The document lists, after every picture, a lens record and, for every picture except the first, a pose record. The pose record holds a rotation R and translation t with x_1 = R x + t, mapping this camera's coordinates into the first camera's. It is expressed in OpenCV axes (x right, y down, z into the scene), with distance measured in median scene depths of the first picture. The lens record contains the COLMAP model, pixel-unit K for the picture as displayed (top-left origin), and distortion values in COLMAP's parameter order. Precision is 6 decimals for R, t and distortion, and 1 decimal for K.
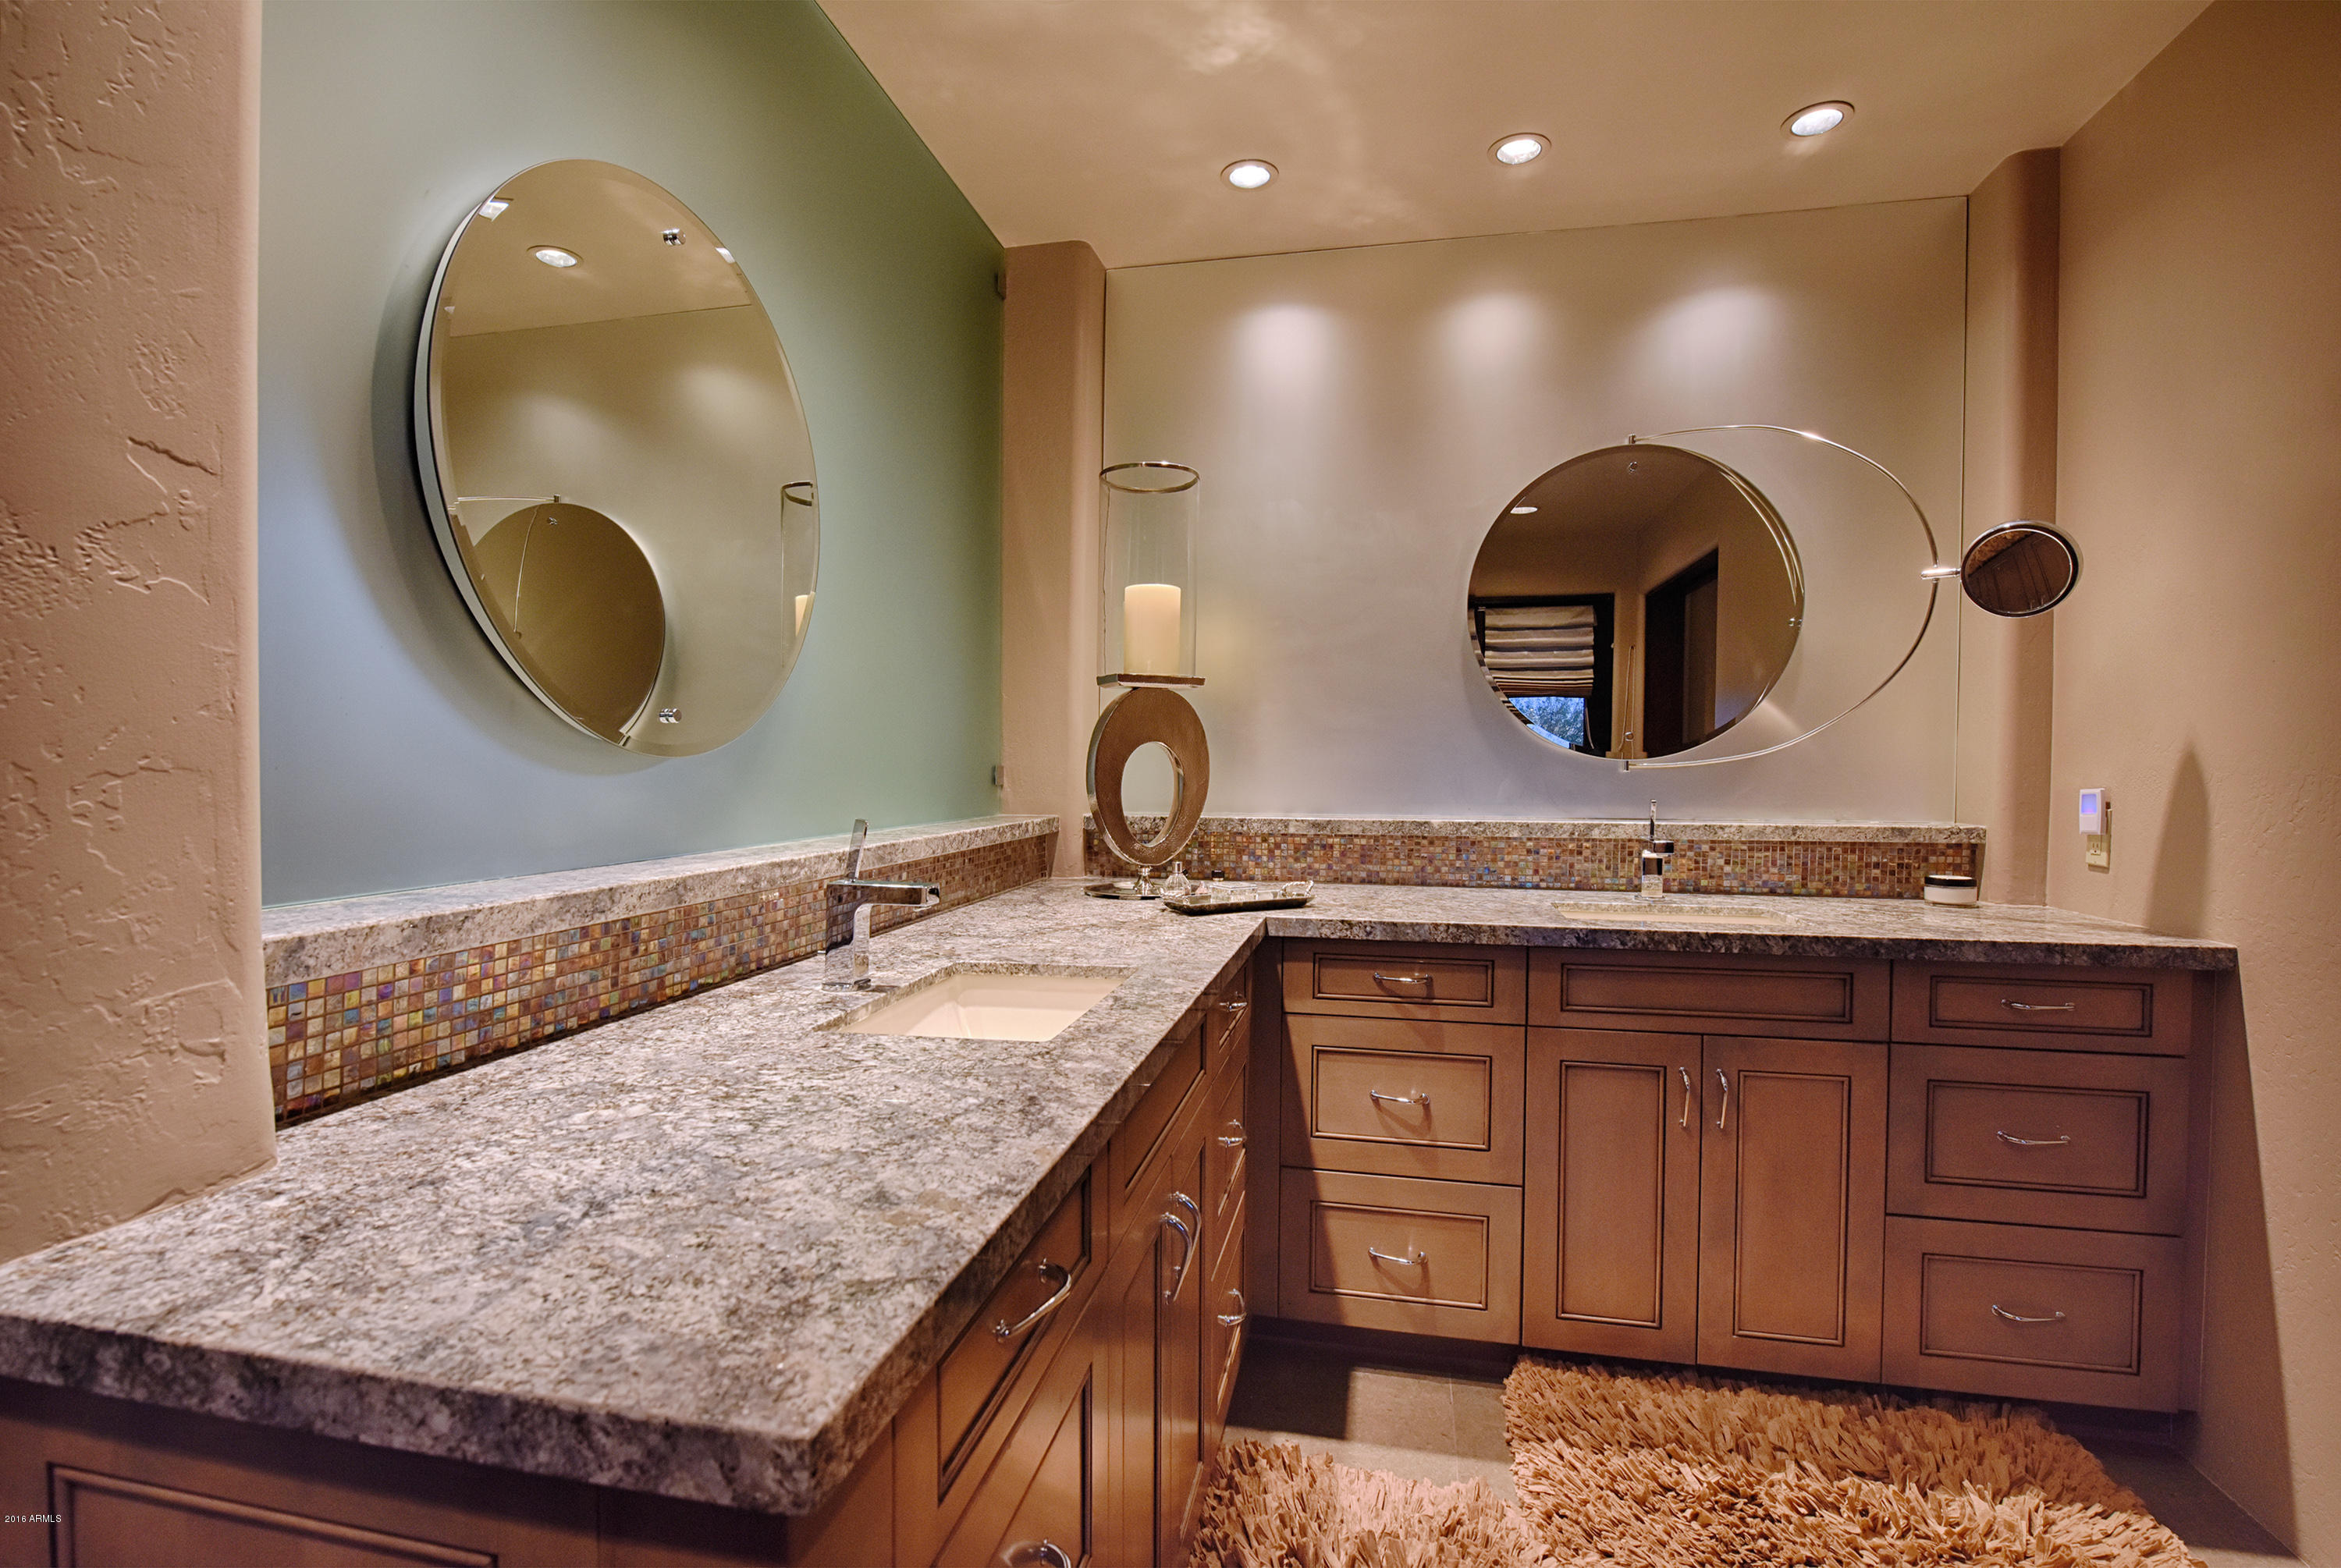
lens RADIAL K [[1076.3, 0, 1174.8], [0, 1076.3, 777.8], [0, 0, 1]] dist [-0.010284, -0.001677]
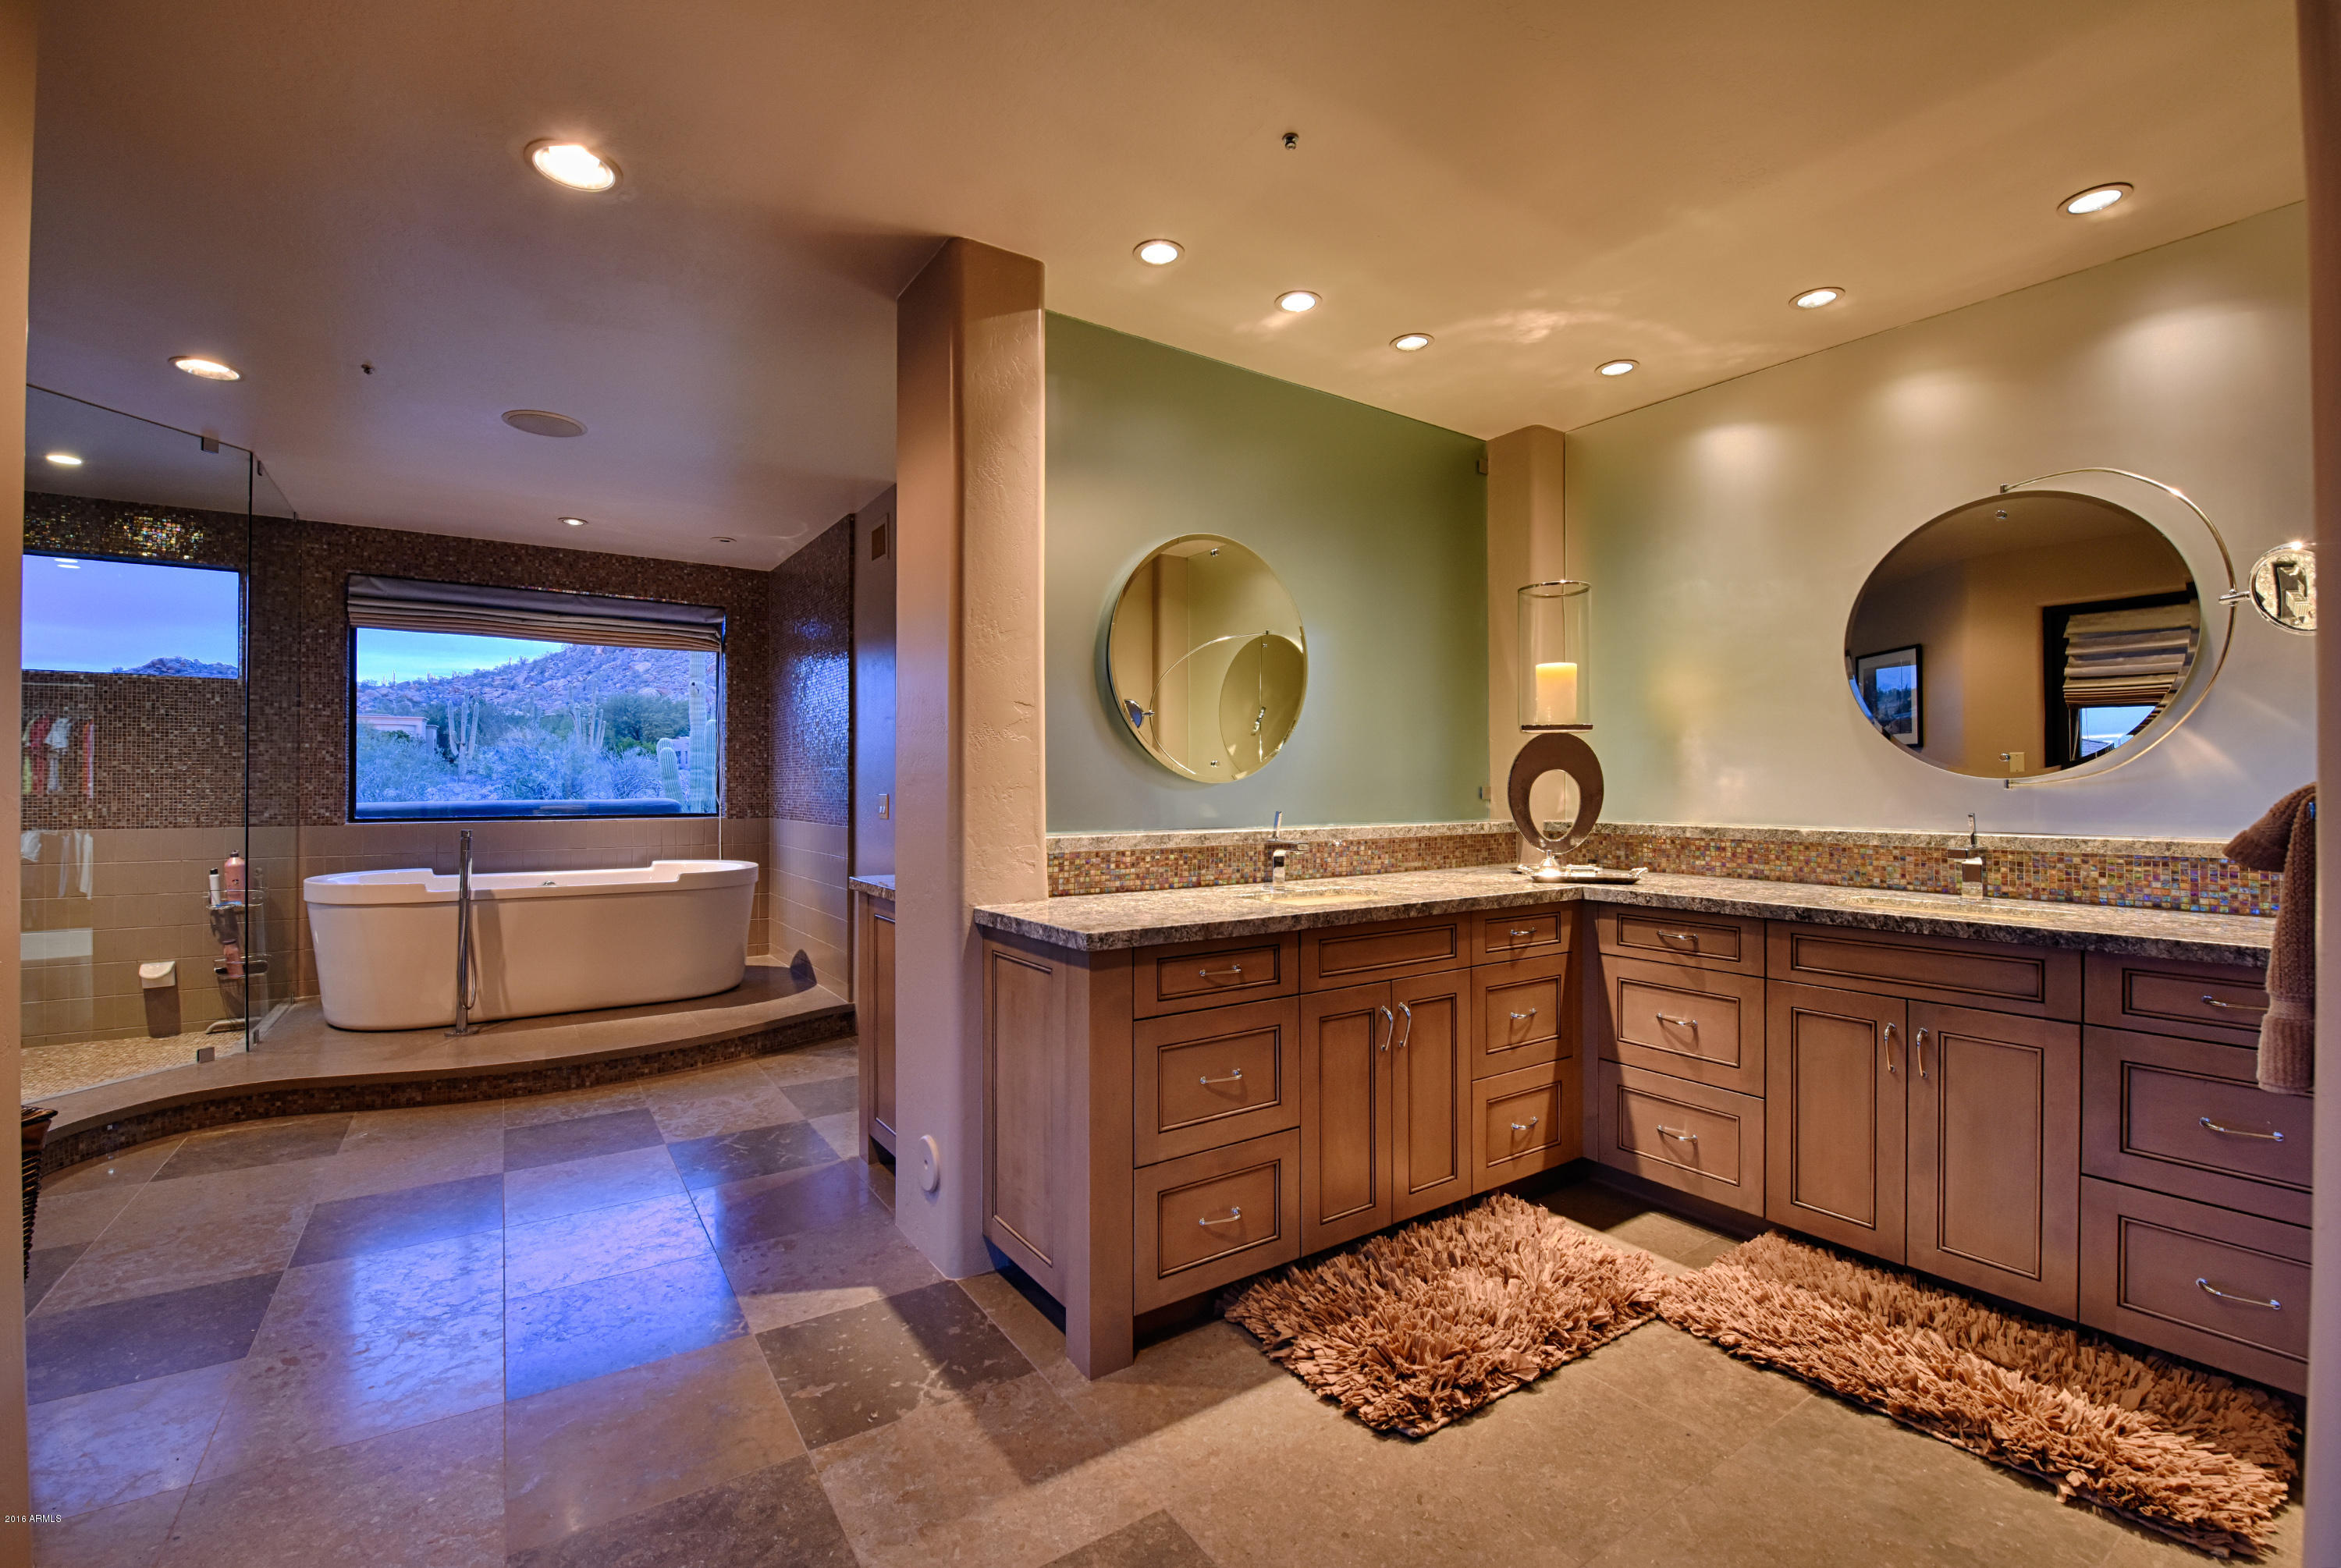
lens RADIAL K [[967.7, 0, 1165.9], [0, 967.7, 788.5], [0, 0, 1]] dist [-0.009997, -0.003649]
pose [[0.728924, -0.002836, -0.684588, 0.593265], [-0.005254, 0.999939, -0.009736, 0.009079], [0.684574, 0.010694, 0.728865, -0.385197]]
